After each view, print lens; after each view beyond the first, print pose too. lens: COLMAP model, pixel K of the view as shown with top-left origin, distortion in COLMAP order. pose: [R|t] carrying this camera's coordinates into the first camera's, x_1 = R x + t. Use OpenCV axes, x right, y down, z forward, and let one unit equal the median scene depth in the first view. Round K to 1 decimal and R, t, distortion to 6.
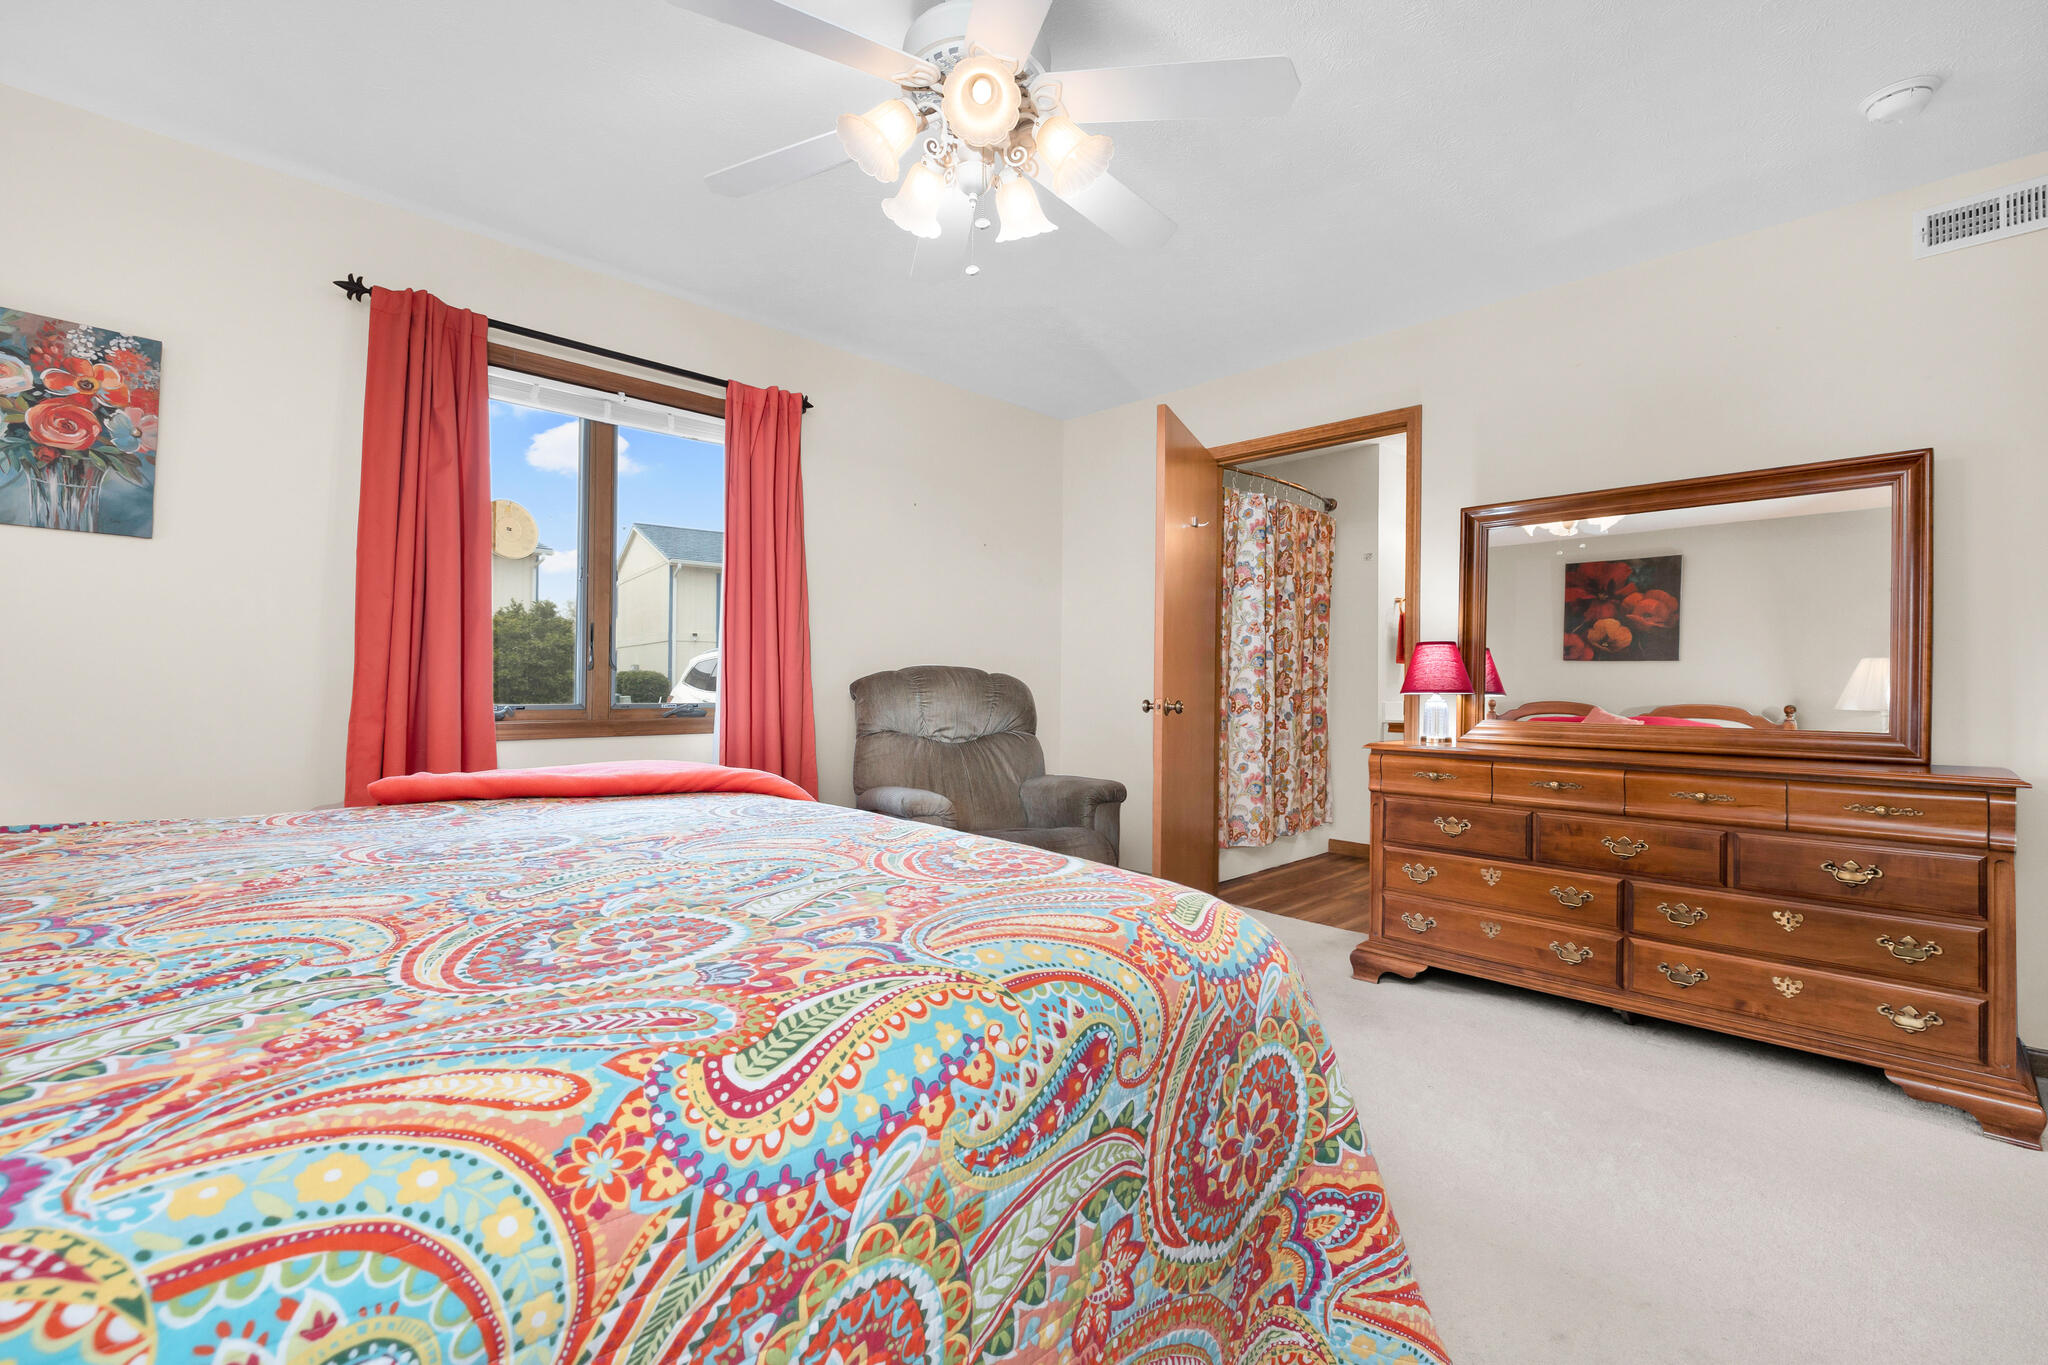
lens RADIAL K [[867.9, 0, 1027.6], [0, 867.9, 682.5], [0, 0, 1]] dist [-0.001758, 0.000395]
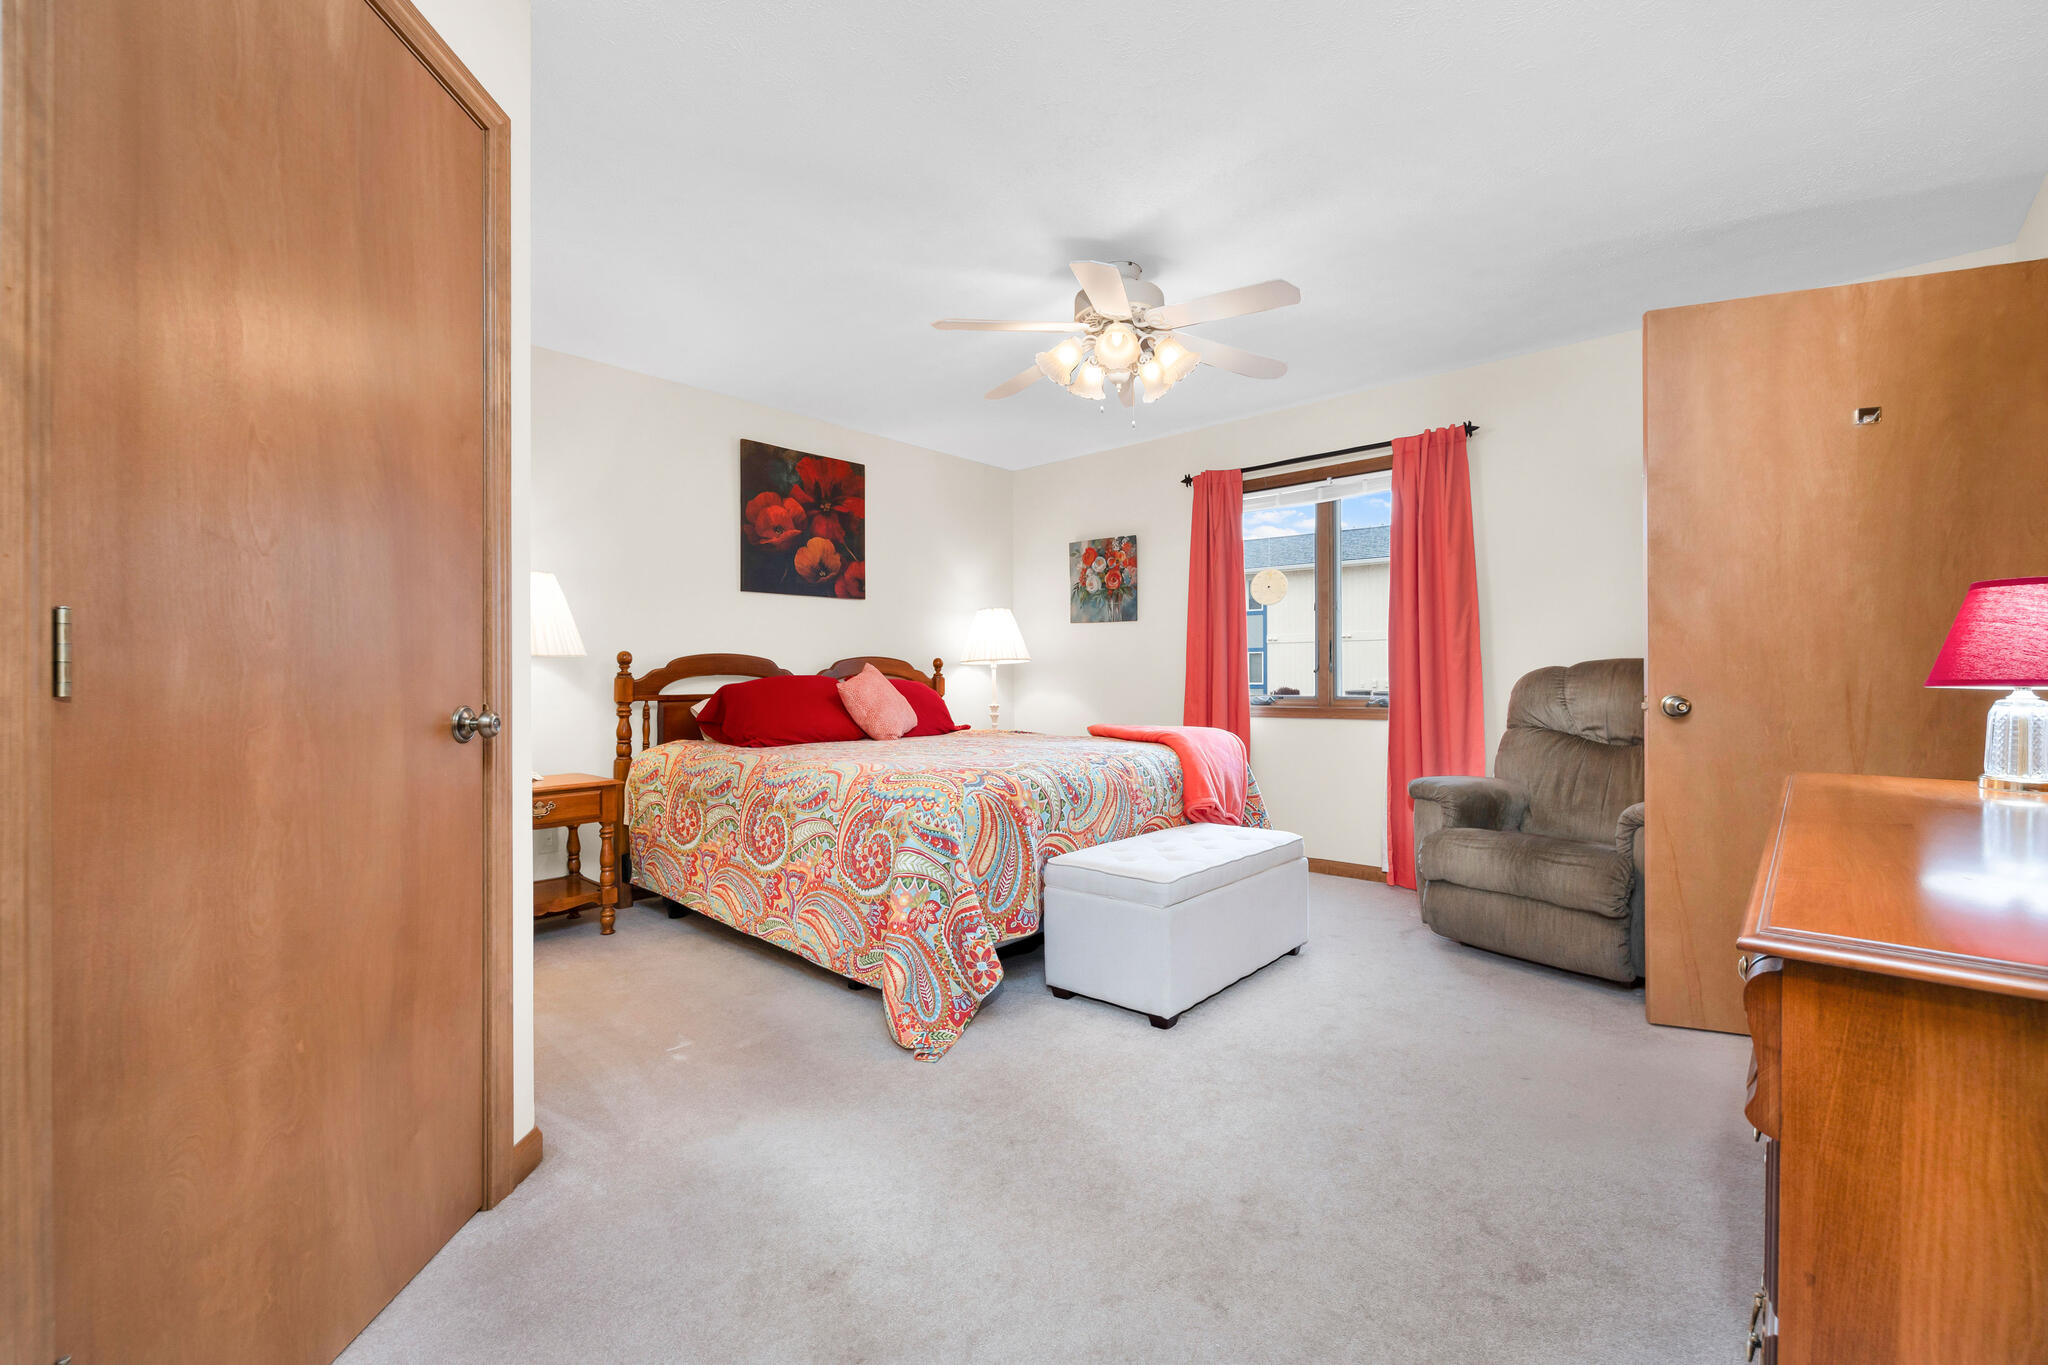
lens RADIAL K [[867.9, 0, 1027.6], [0, 867.9, 682.5], [0, 0, 1]] dist [-0.001758, 0.000395]
pose [[0.058113, -0.010379, -0.998256, 1.332467], [0.007819, 0.999920, -0.009942, 0.016911], [0.998279, -0.007227, 0.058190, 0.618214]]
